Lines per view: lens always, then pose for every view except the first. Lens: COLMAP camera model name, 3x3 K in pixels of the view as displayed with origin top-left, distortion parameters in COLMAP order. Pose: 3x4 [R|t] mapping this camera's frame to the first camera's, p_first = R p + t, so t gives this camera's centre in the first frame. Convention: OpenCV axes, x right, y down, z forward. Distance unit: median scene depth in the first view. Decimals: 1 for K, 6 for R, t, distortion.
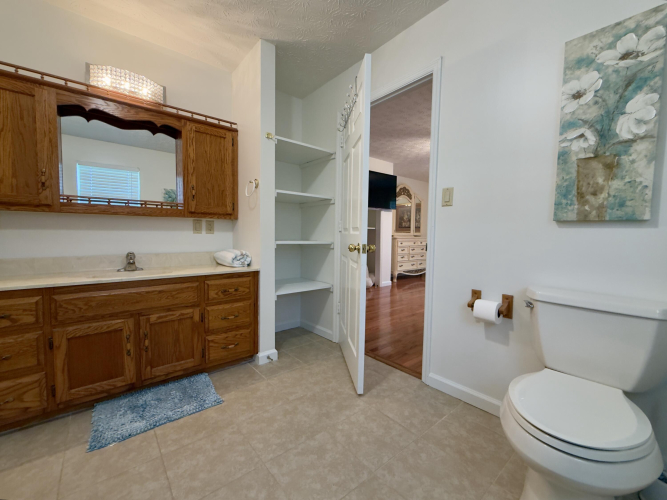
lens RADIAL K [[269.1, 0, 336.2], [0, 269.1, 246.7], [0, 0, 1]] dist [-0.003631, -0.000516]
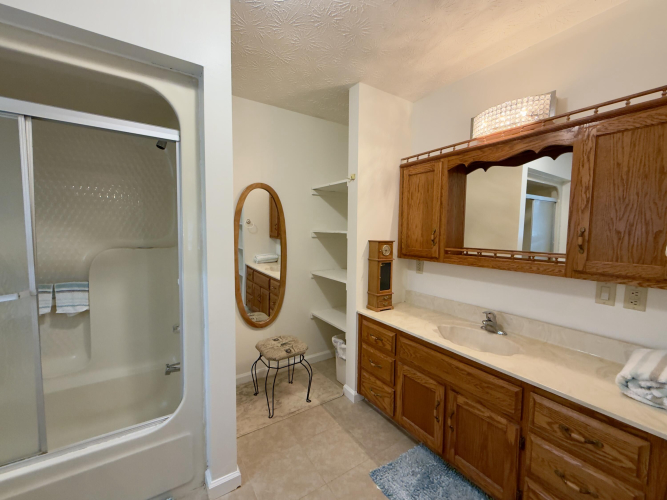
lens RADIAL K [[269.1, 0, 332.9], [0, 269.1, 254.9], [0, 0, 1]] dist [-0.003631, -0.000516]
pose [[-0.095865, 0.068997, -0.993000, 0.157525], [-0.072696, 0.994445, 0.076115, -0.211858], [0.992736, 0.079484, -0.090317, 0.604717]]
